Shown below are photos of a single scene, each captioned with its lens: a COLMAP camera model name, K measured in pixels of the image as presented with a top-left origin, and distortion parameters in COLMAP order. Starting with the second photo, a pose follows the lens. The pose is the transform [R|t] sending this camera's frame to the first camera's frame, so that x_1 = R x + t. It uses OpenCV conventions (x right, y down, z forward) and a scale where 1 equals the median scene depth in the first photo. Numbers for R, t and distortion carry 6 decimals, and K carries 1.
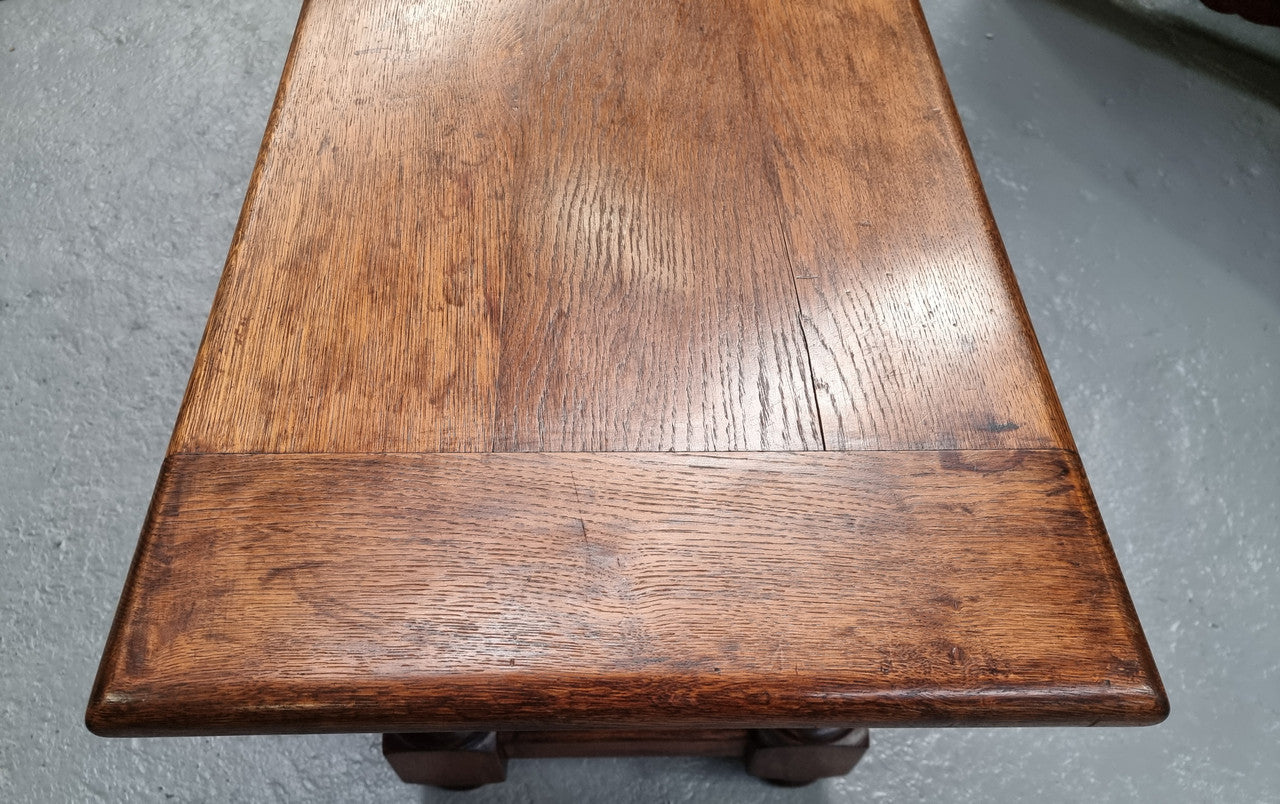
lens RADIAL K [[937.0, 0, 628.0], [0, 937.0, 458.9], [0, 0, 1]] dist [0.055457, -0.002652]
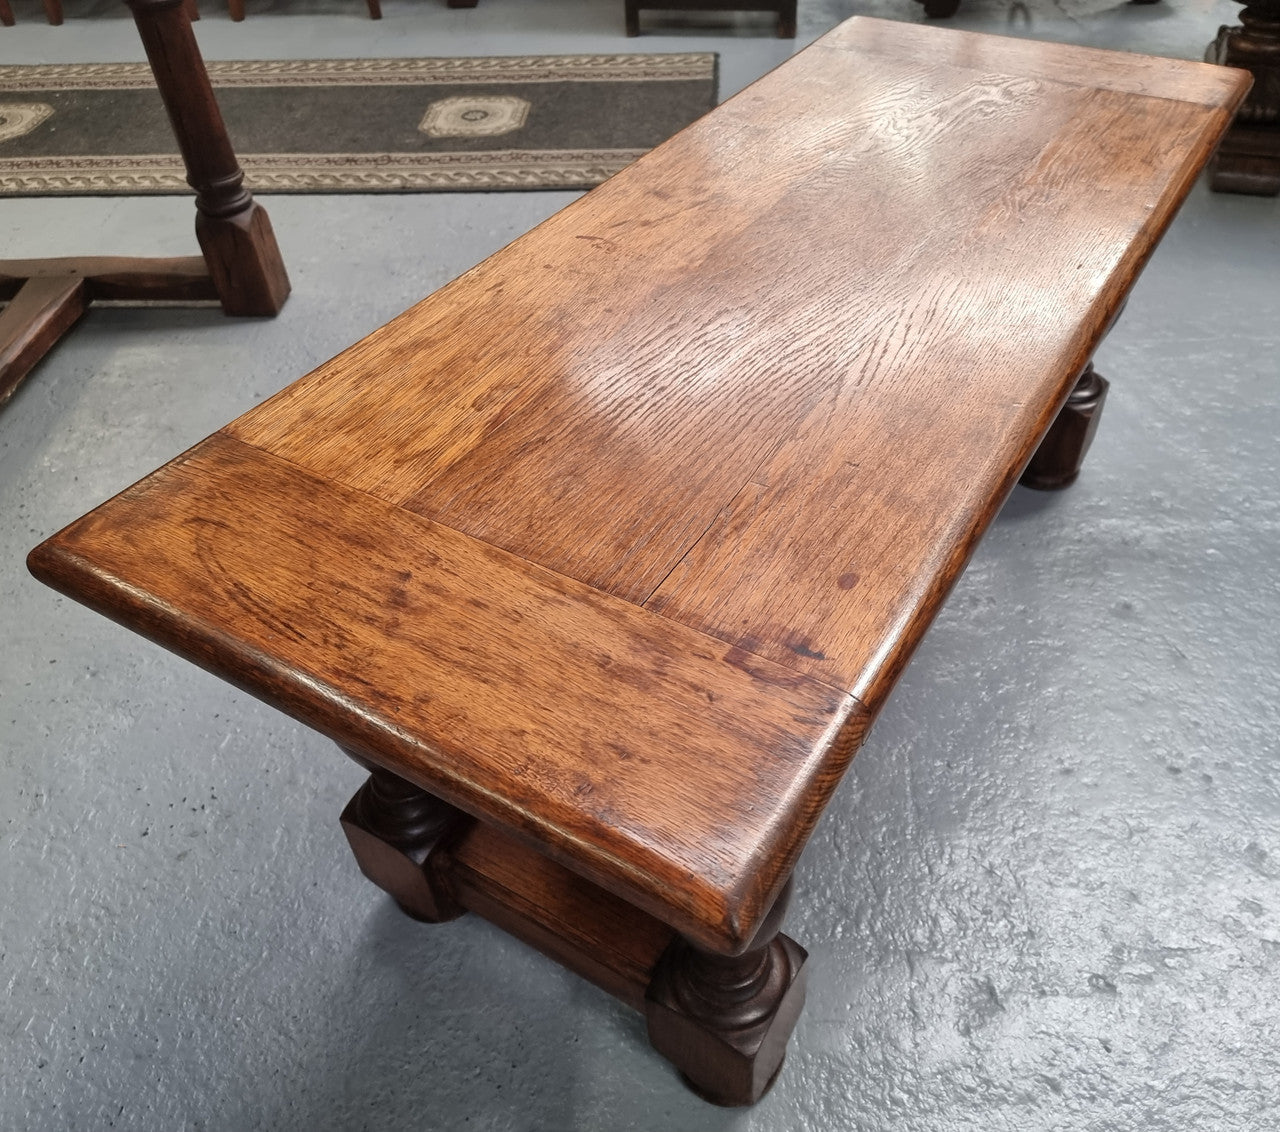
lens RADIAL K [[1082.8, 0, 700.9], [0, 1082.8, 543.6], [0, 0, 1]] dist [0.045938, -0.011176]
pose [[0.850245, 0.322249, -0.416221, 0.728908], [-0.413761, 0.897942, -0.150010, 0.079206], [0.325402, 0.299761, 0.896804, -0.074405]]
